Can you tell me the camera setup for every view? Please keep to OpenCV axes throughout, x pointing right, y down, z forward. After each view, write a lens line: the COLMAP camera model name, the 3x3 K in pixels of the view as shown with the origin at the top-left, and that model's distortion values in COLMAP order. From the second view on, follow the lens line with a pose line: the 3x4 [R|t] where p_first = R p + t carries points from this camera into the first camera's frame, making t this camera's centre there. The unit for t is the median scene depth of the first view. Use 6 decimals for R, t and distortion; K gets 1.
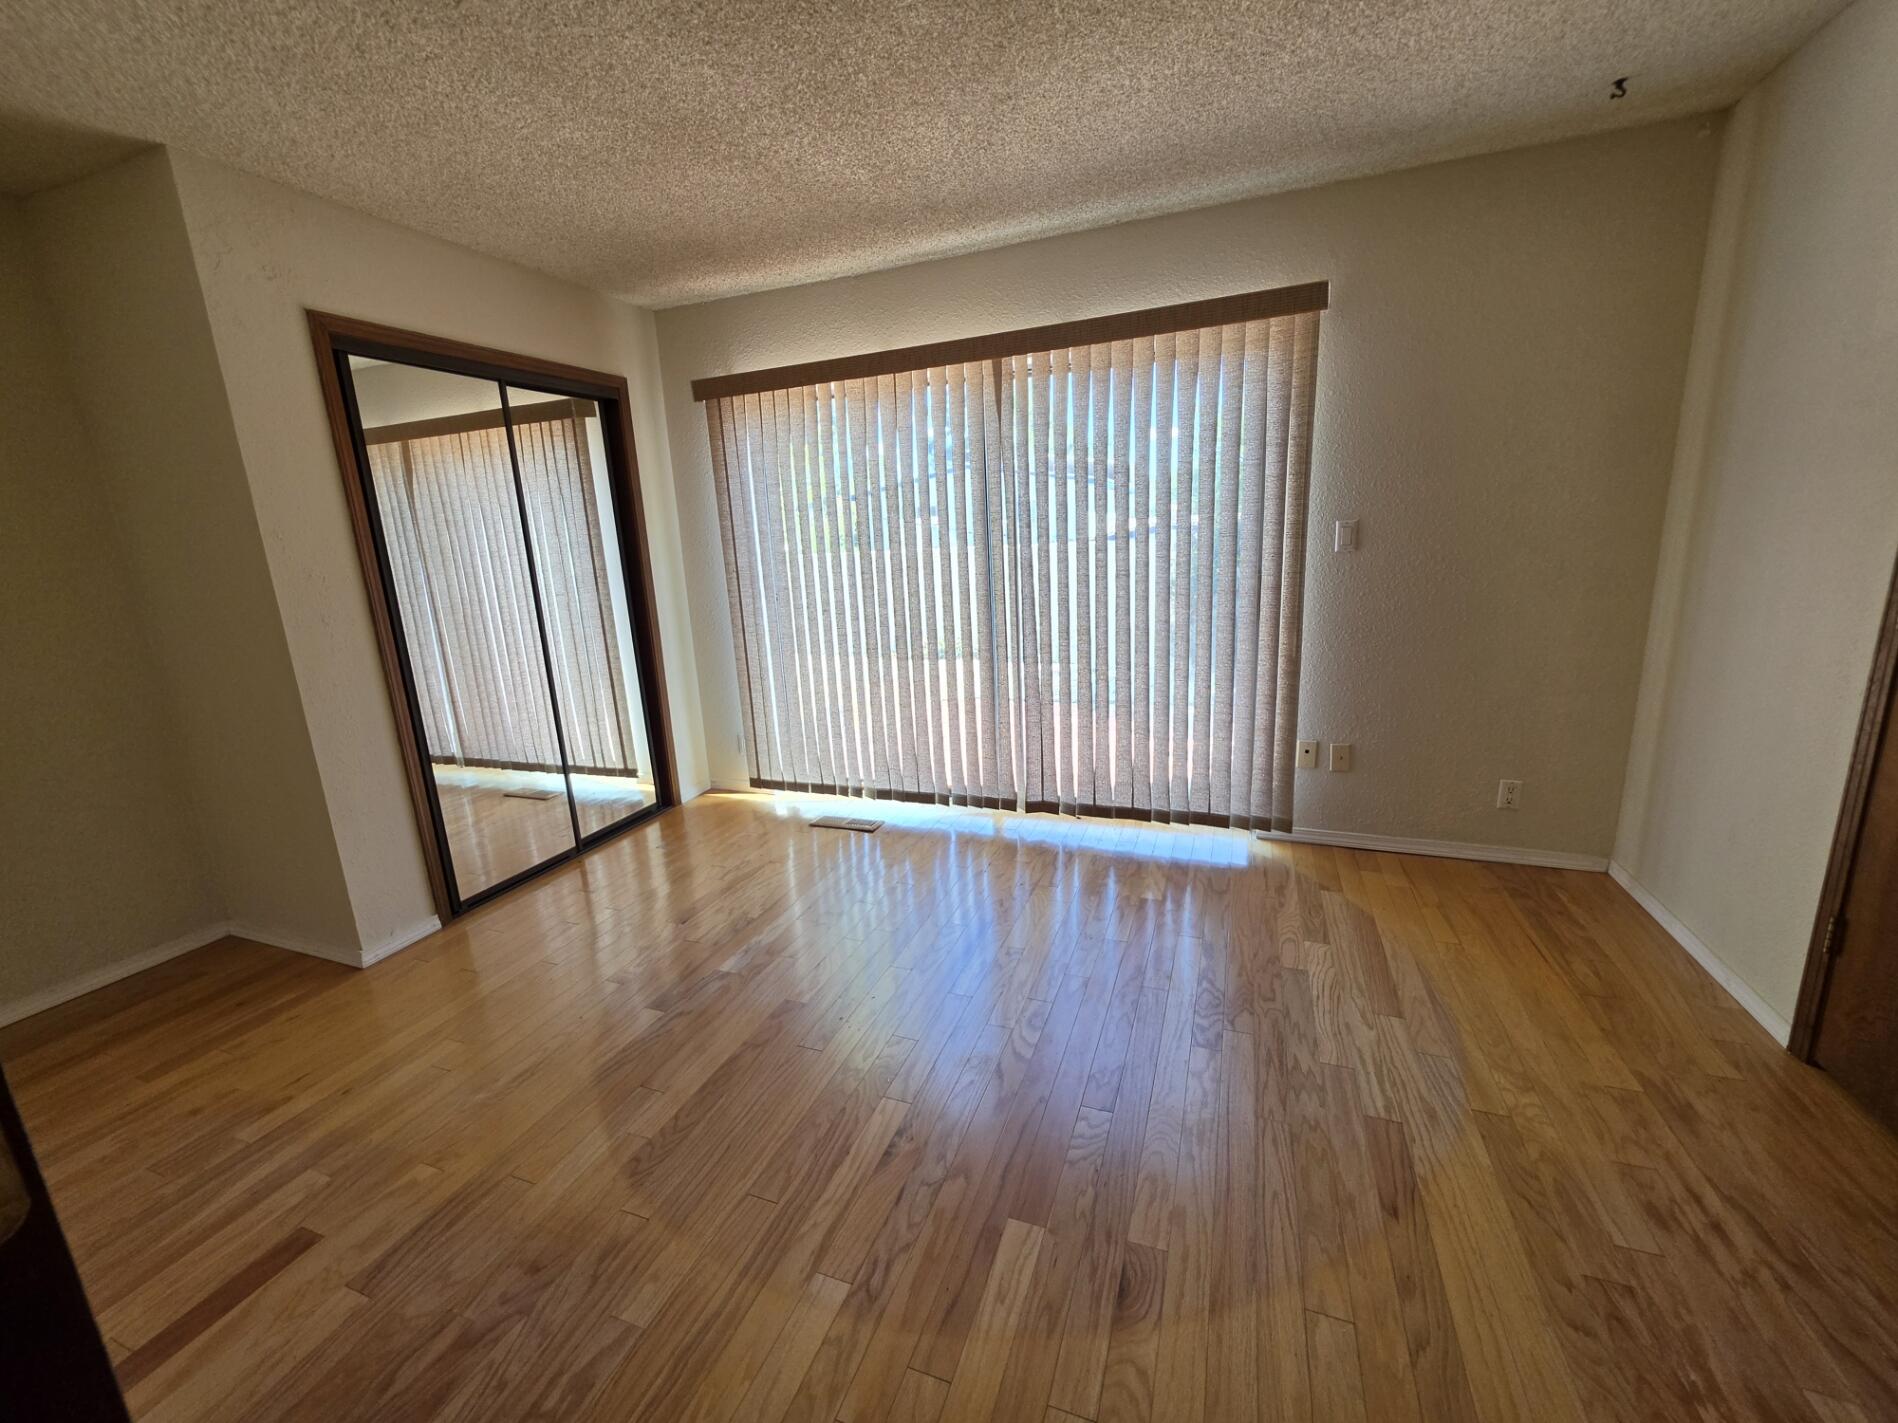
lens RADIAL K [[762.0, 0, 950.6], [0, 762.0, 715.2], [0, 0, 1]] dist [-0.008382, 0.000139]
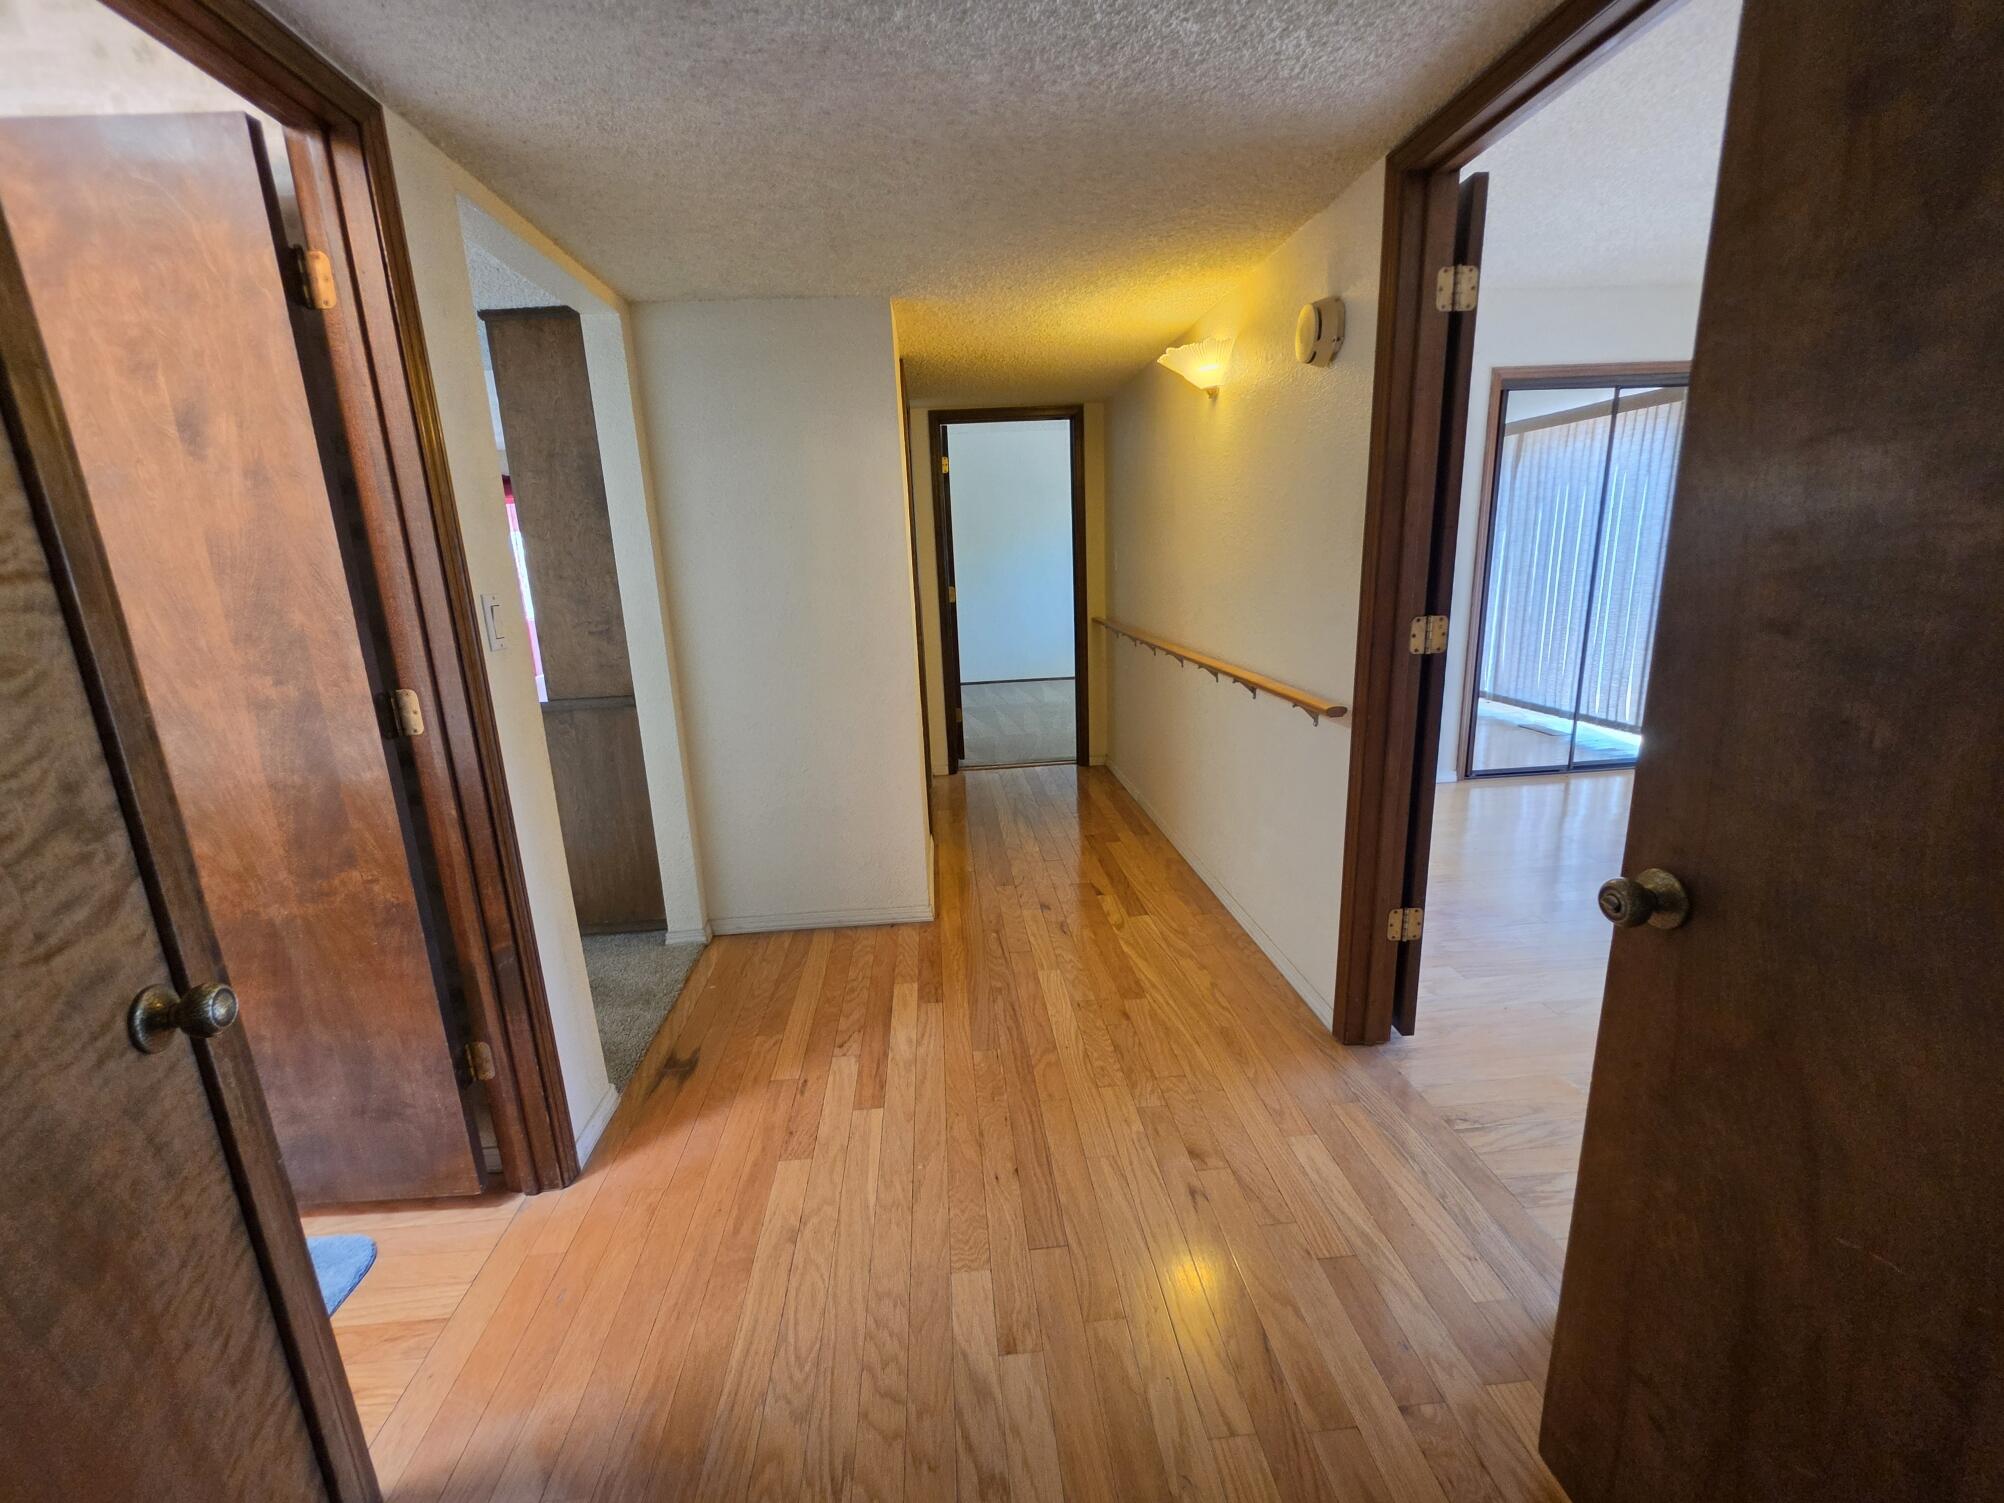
lens RADIAL K [[804.6, 0, 999.6], [0, 804.6, 747.6], [0, 0, 1]] dist [-0.008382, 0.000139]
pose [[0.426931, 0.241463, -0.871450, 0.190626], [-0.183919, 0.966734, 0.177761, 0.064405], [0.885383, 0.084385, 0.457138, -0.327701]]
